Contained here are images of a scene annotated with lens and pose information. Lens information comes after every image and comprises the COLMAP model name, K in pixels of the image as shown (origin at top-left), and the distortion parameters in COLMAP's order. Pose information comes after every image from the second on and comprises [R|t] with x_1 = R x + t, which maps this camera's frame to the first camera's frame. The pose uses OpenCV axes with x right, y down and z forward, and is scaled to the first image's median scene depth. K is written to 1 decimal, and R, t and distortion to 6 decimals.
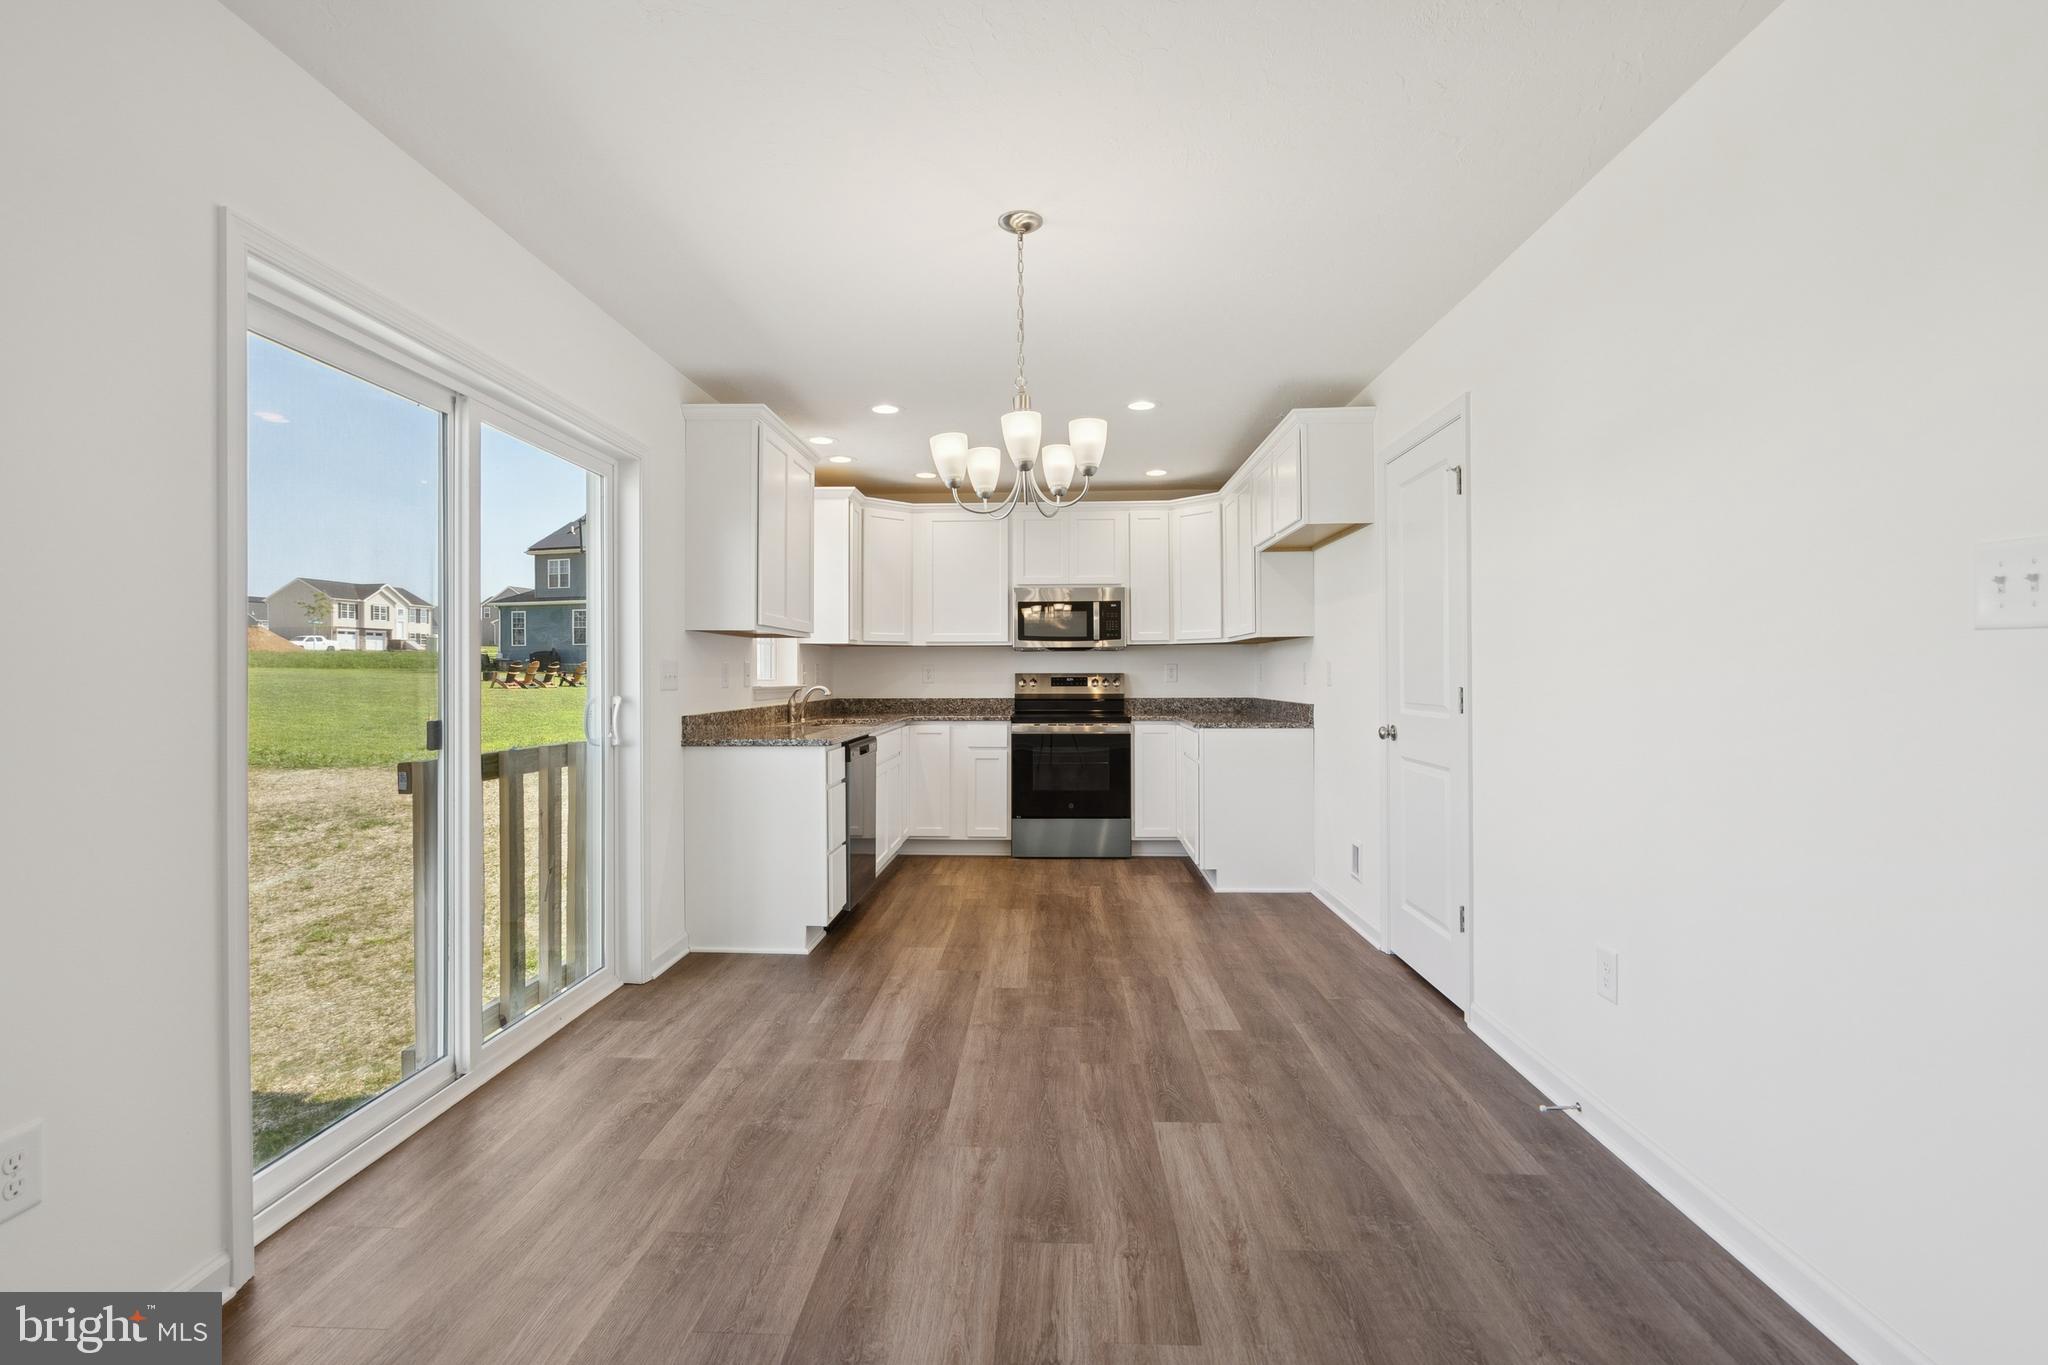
lens RADIAL K [[956.8, 0, 1028.8], [0, 956.8, 676.5], [0, 0, 1]] dist [-0.034275, 0.000092]
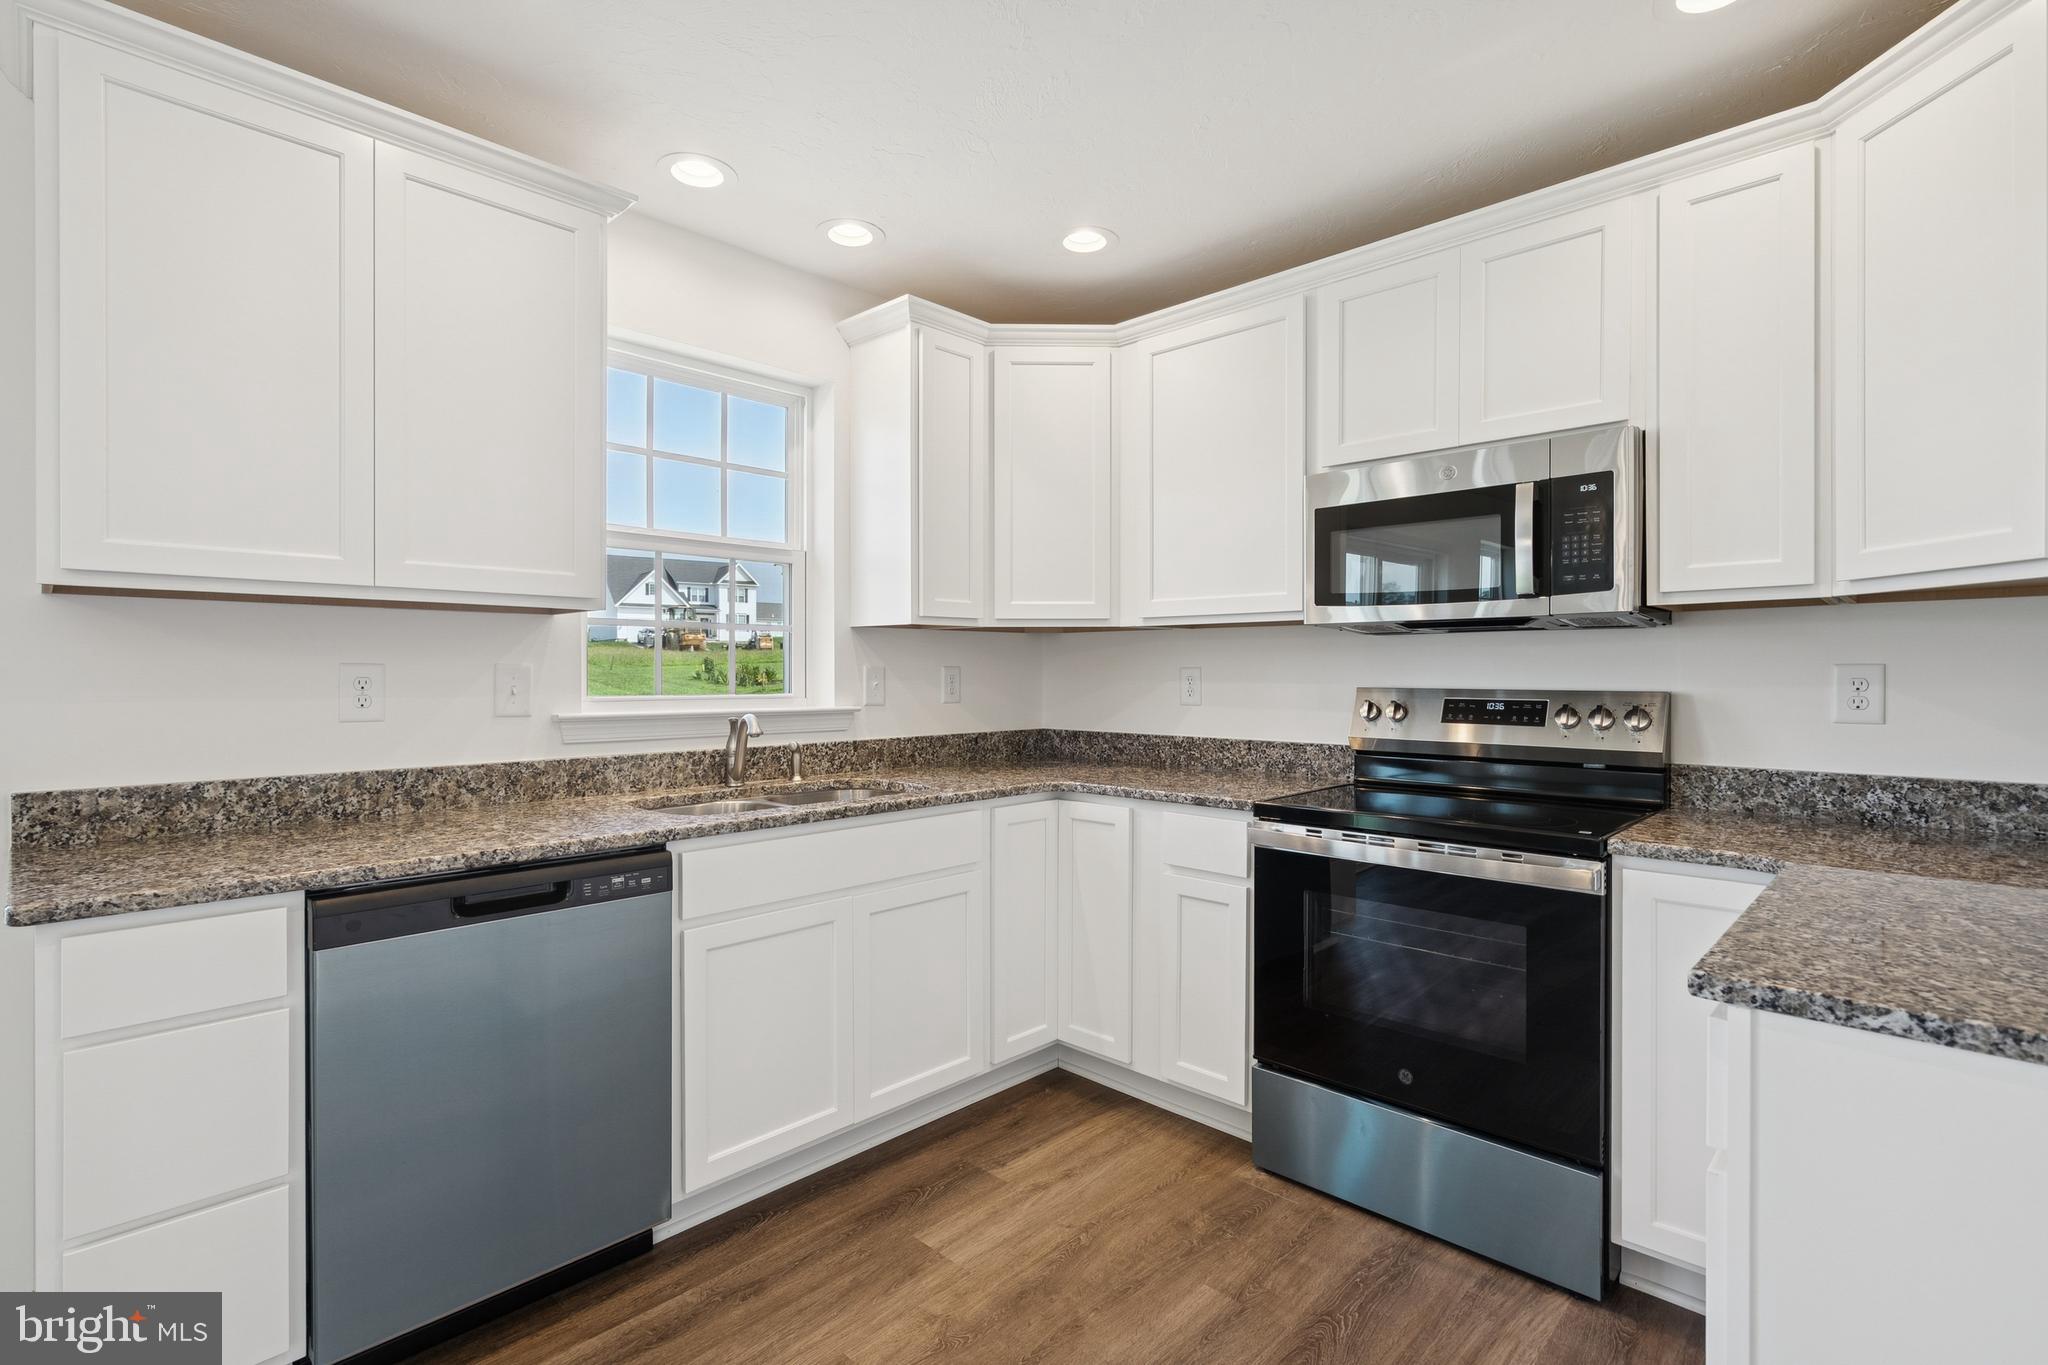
lens RADIAL K [[961.0, 0, 1021.4], [0, 961.0, 677.9], [0, 0, 1]] dist [0.004891, 0.000125]
pose [[0.742544, 0.008342, -0.669745, 0.217040], [-0.005620, 0.999965, 0.006224, -0.012805], [0.669773, -0.000858, 0.742565, 0.813023]]
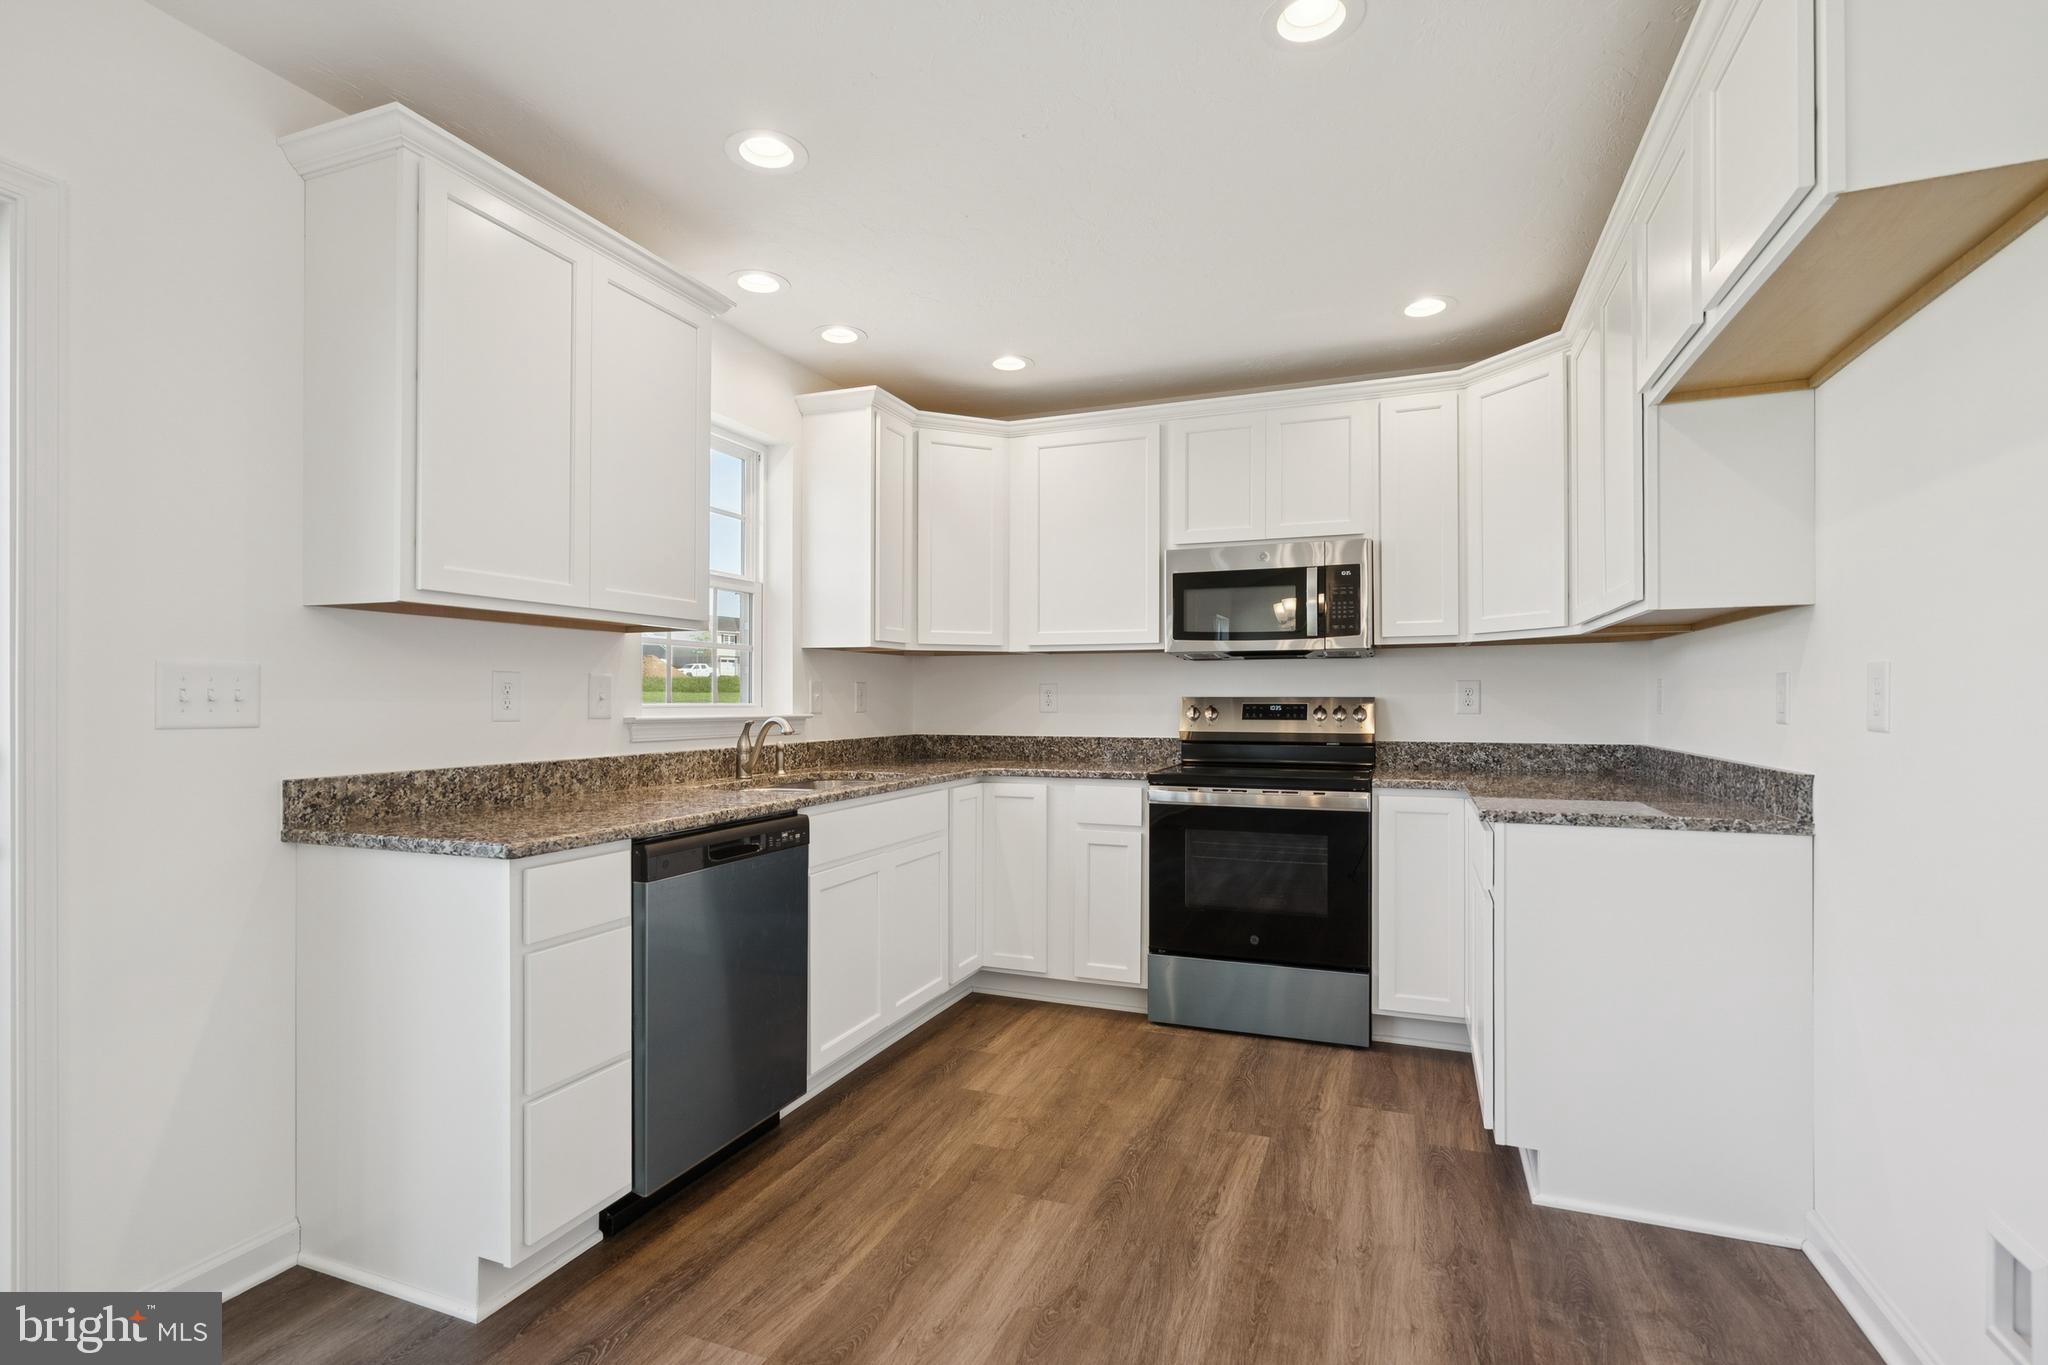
lens RADIAL K [[969.9, 0, 1028.6], [0, 969.9, 700.1], [0, 0, 1]] dist [-0.002014, -0.000236]
pose [[0.943144, 0.003909, -0.332362, 0.133122], [-0.004500, 0.999989, -0.001009, -0.000435], [0.332354, 0.002447, 0.943151, 0.545077]]
